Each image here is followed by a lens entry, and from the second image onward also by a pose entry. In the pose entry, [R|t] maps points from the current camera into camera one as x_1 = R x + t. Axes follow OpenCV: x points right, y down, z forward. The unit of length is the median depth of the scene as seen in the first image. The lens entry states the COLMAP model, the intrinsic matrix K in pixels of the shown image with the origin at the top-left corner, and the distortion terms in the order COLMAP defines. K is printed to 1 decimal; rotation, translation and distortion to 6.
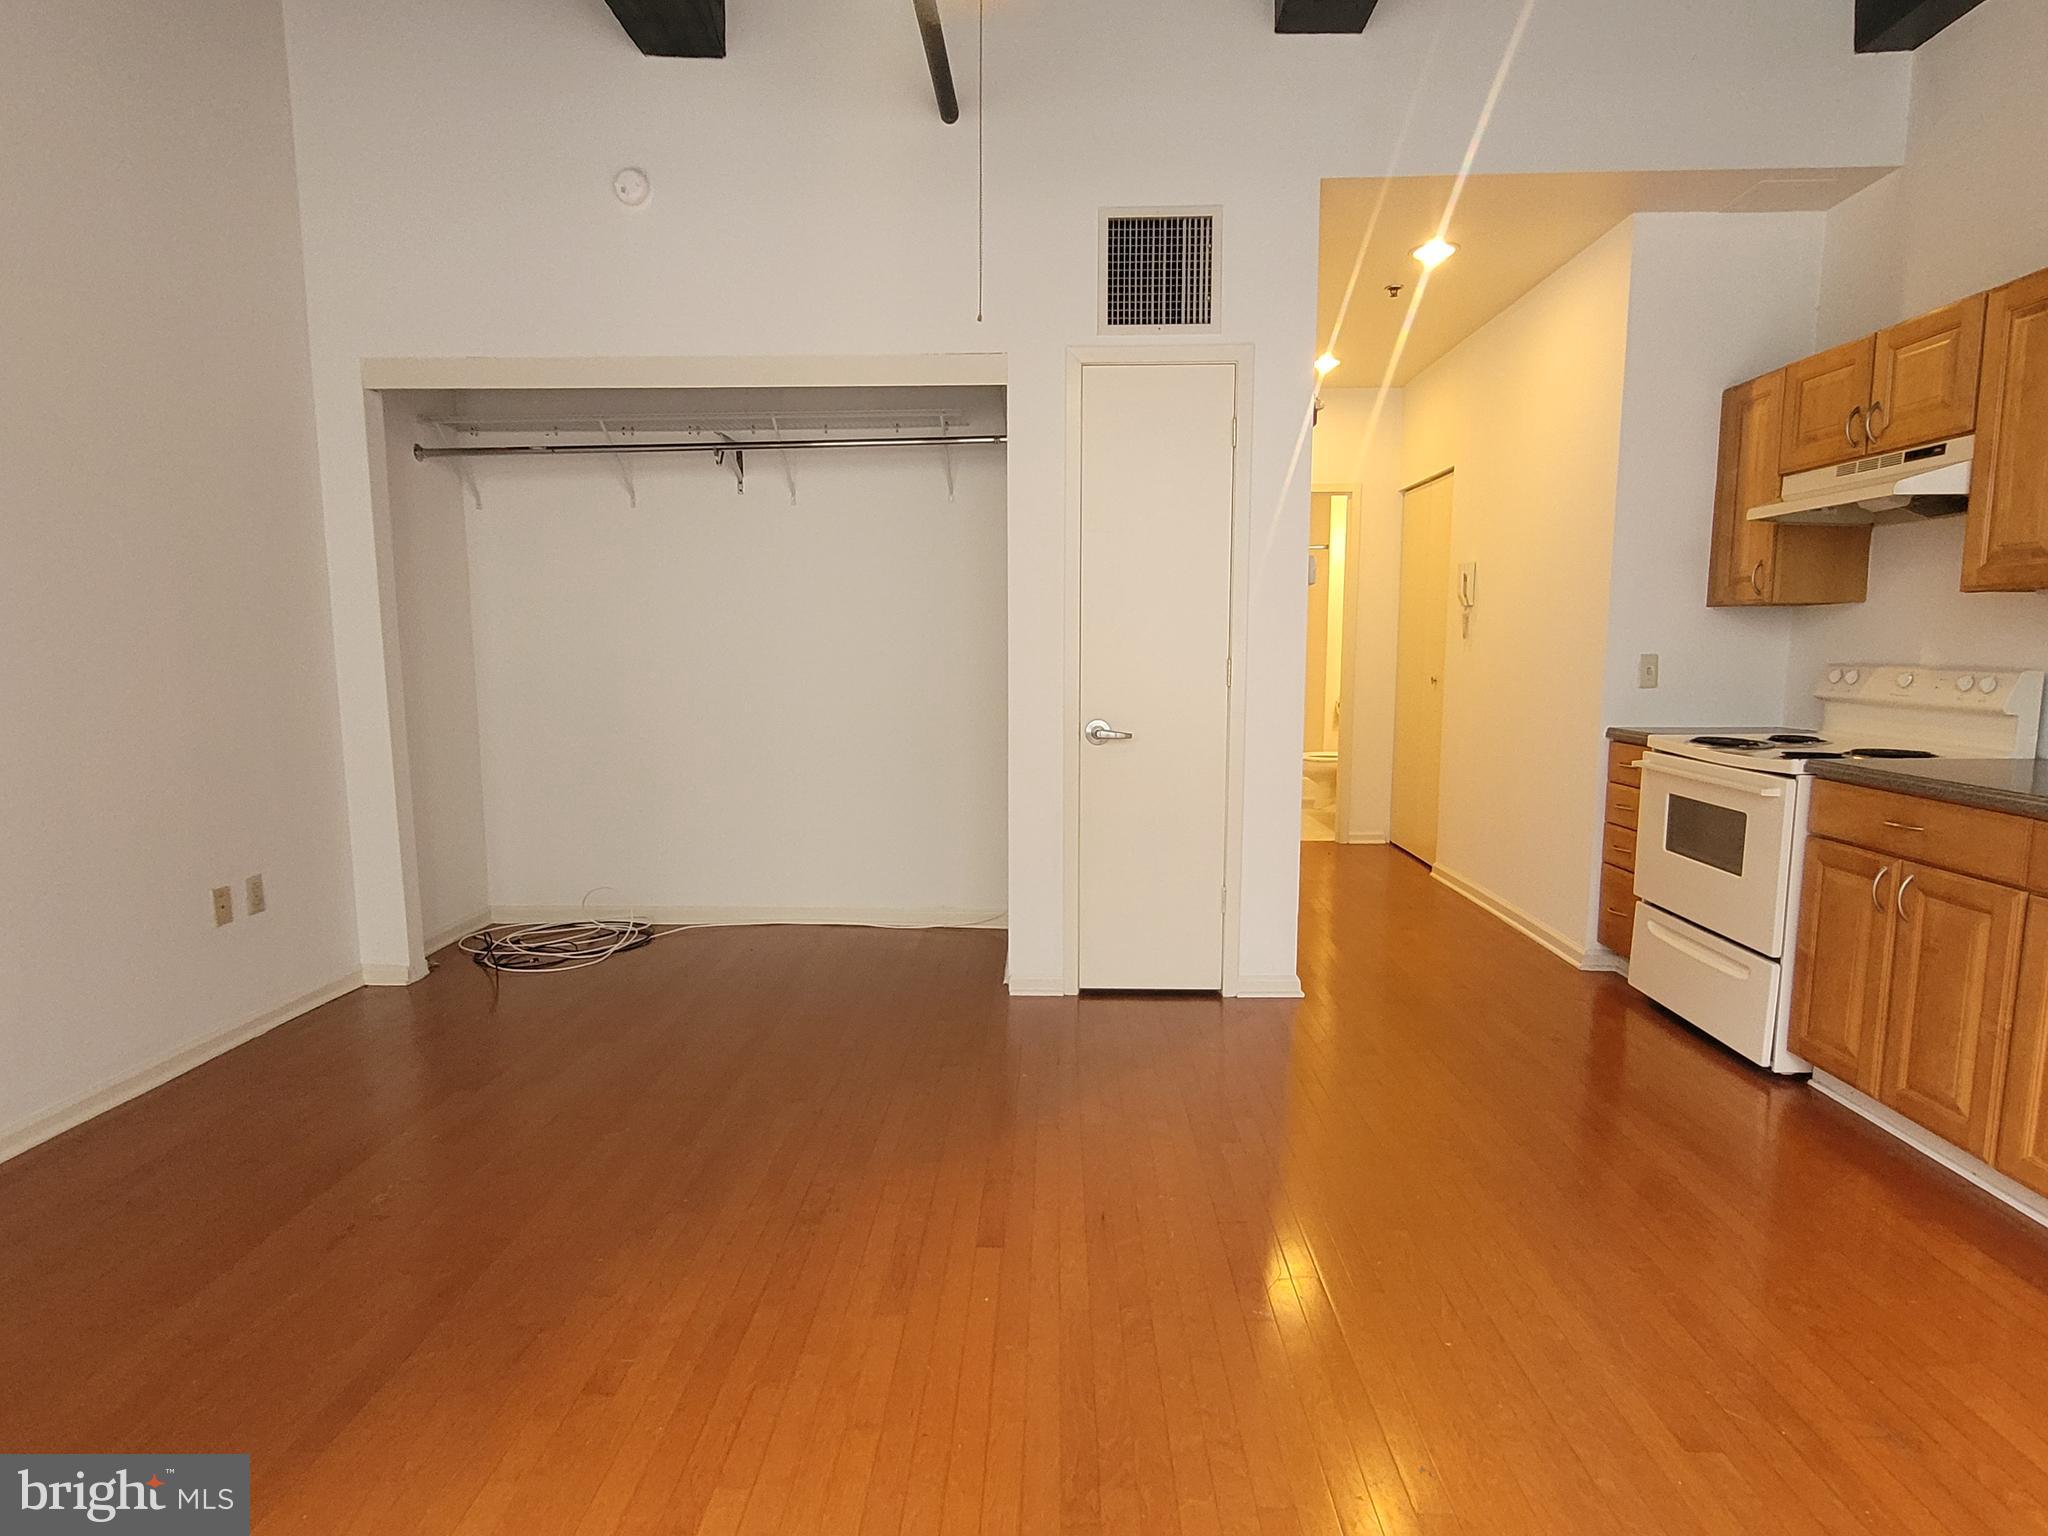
lens RADIAL K [[1079.8, 0, 1025.4], [0, 1079.8, 781.2], [0, 0, 1]] dist [-0.004598, 0.001476]
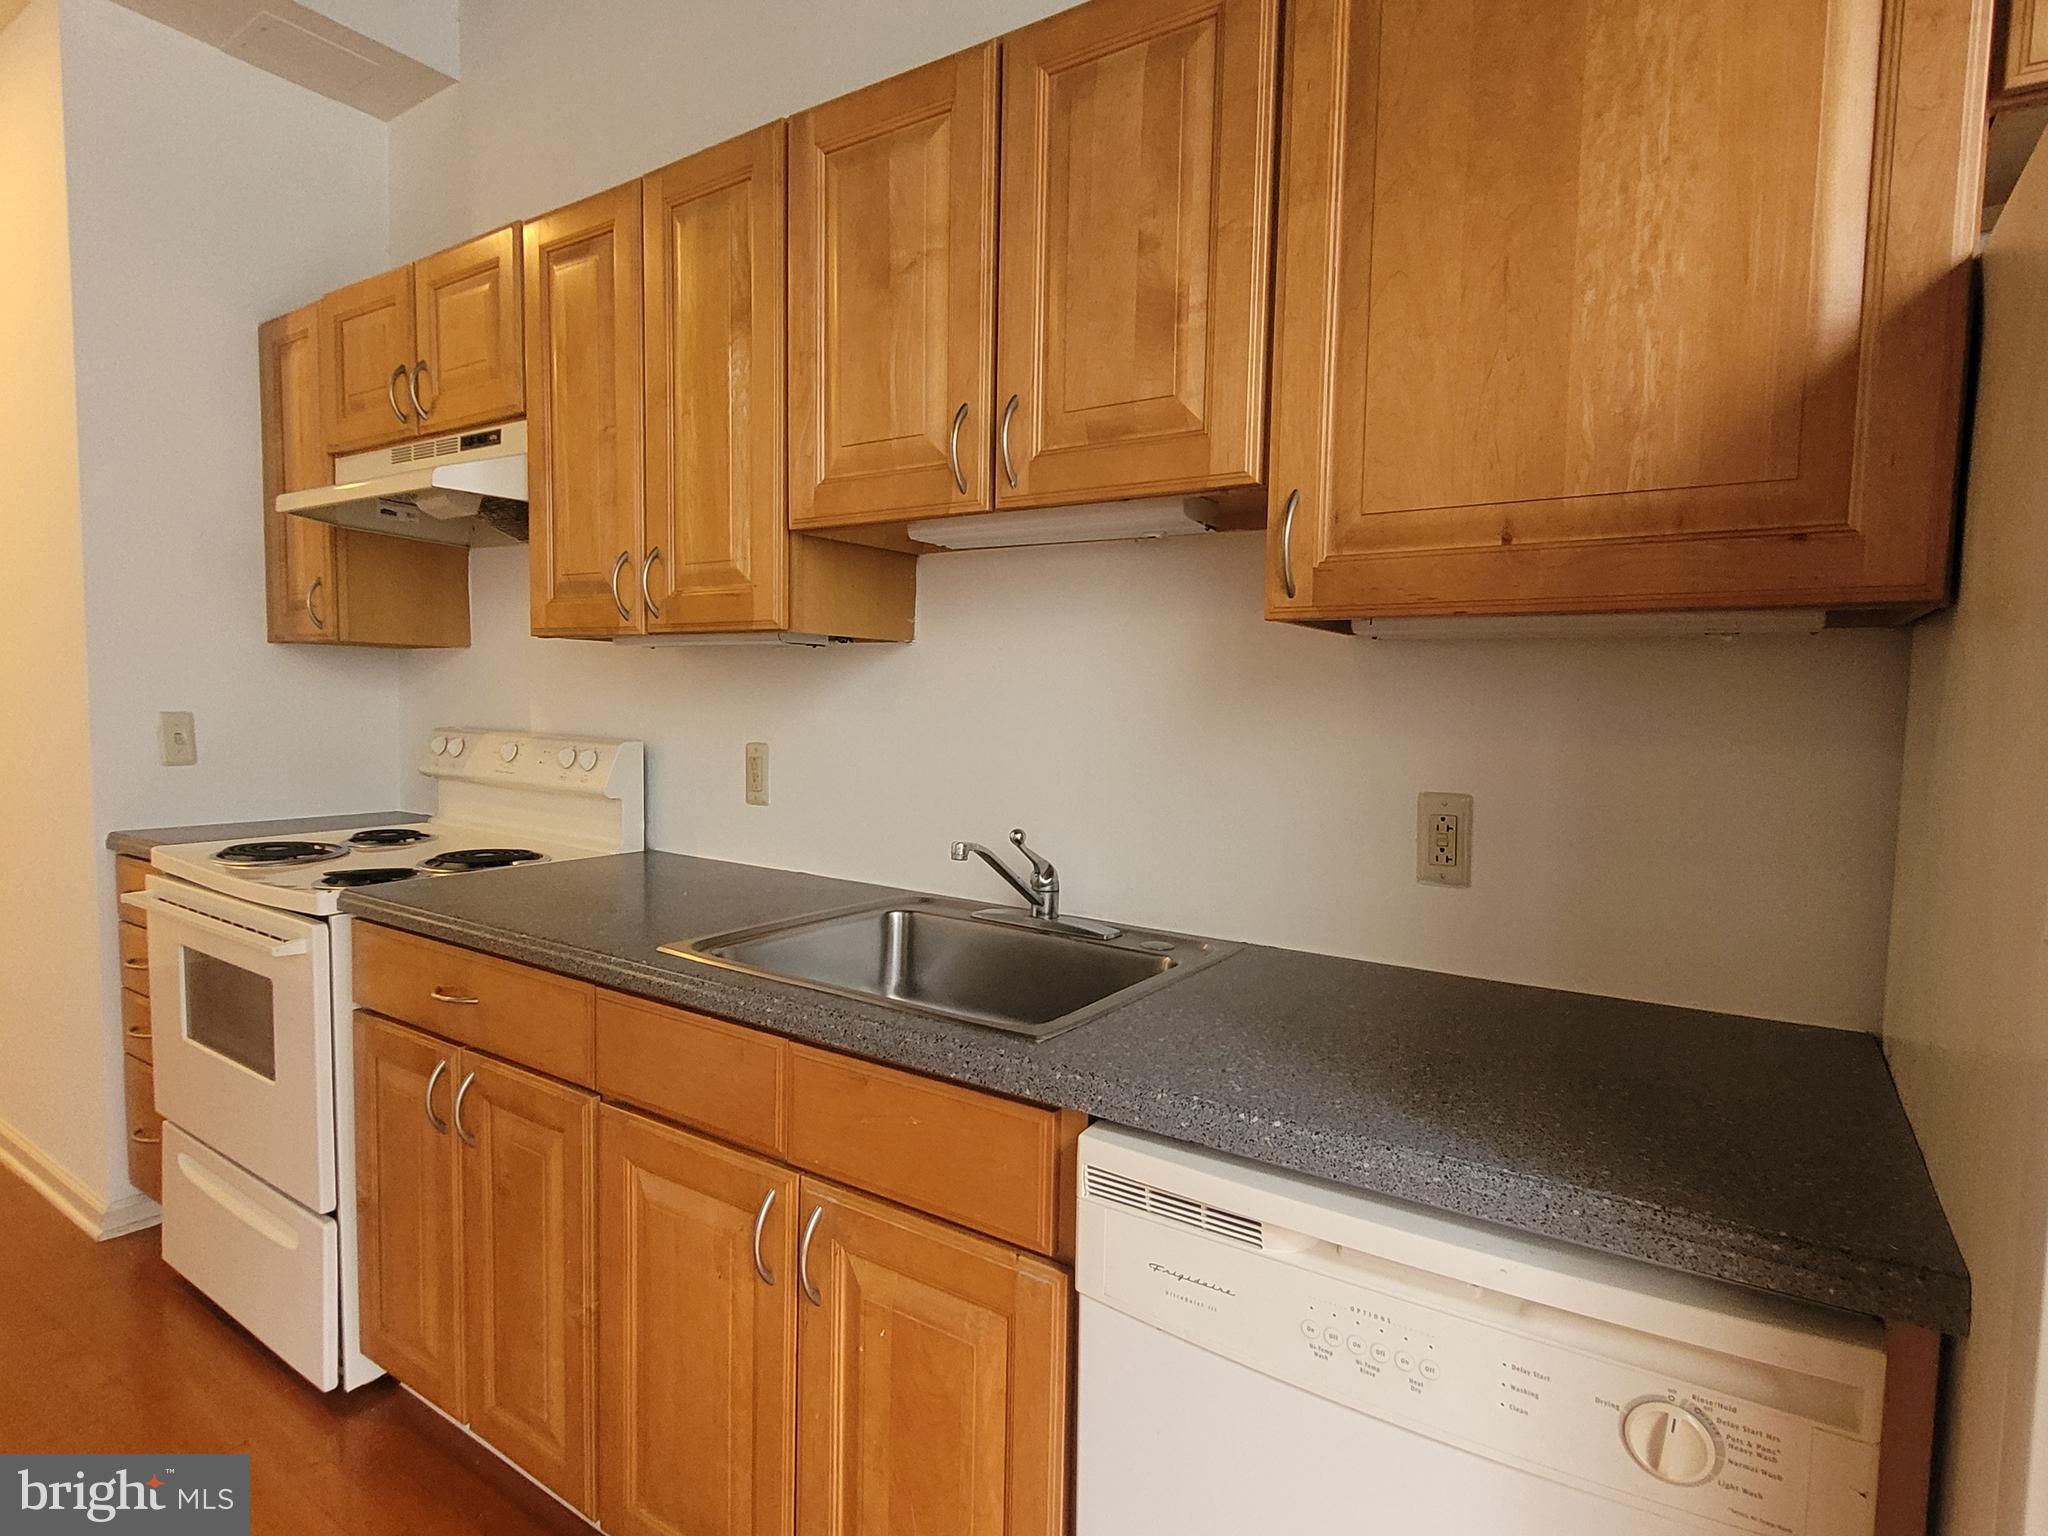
lens RADIAL K [[1079.8, 0, 1026.3], [0, 1079.8, 771.0], [0, 0, 1]] dist [-0.004598, 0.001476]
pose [[0.529789, -0.044241, 0.846975, 0.395566], [0.083534, 0.996505, -0.000199, -0.053757], [-0.844006, 0.070856, 0.531633, 0.317126]]
